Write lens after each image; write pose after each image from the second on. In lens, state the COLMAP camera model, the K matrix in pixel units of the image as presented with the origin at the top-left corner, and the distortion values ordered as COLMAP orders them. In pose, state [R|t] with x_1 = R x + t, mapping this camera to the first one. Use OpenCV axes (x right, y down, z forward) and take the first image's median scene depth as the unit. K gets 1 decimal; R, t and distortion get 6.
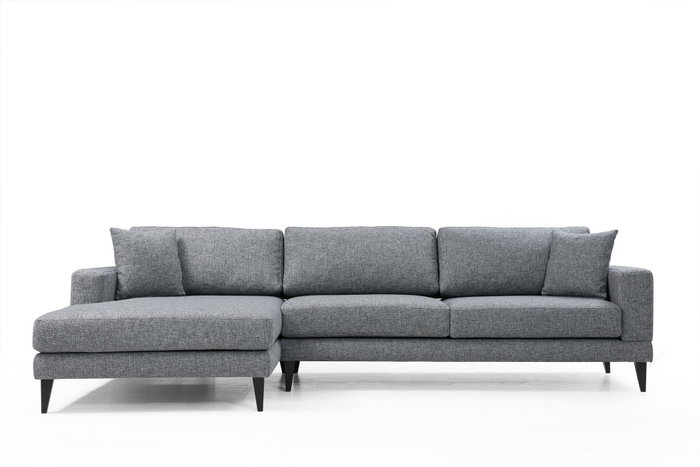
lens RADIAL K [[1132.6, 0, 350.4], [0, 1132.6, 235.0], [0, 0, 1]] dist [0.075824, 0.000000]
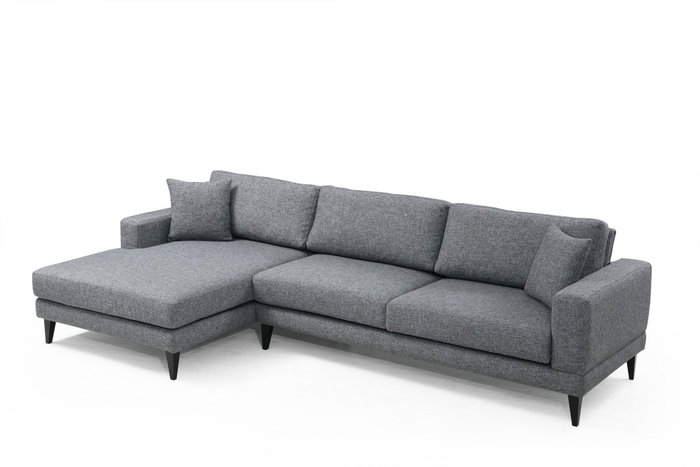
lens RADIAL K [[1041.0, 0, 349.6], [0, 1041.0, 232.7], [0, 0, 1]] dist [0.036720, 0.000000]
pose [[0.812303, 0.135766, -0.567214, 0.564703], [-0.005523, 0.974276, 0.225290, -0.198397], [0.583210, -0.179871, 0.792157, 0.268404]]
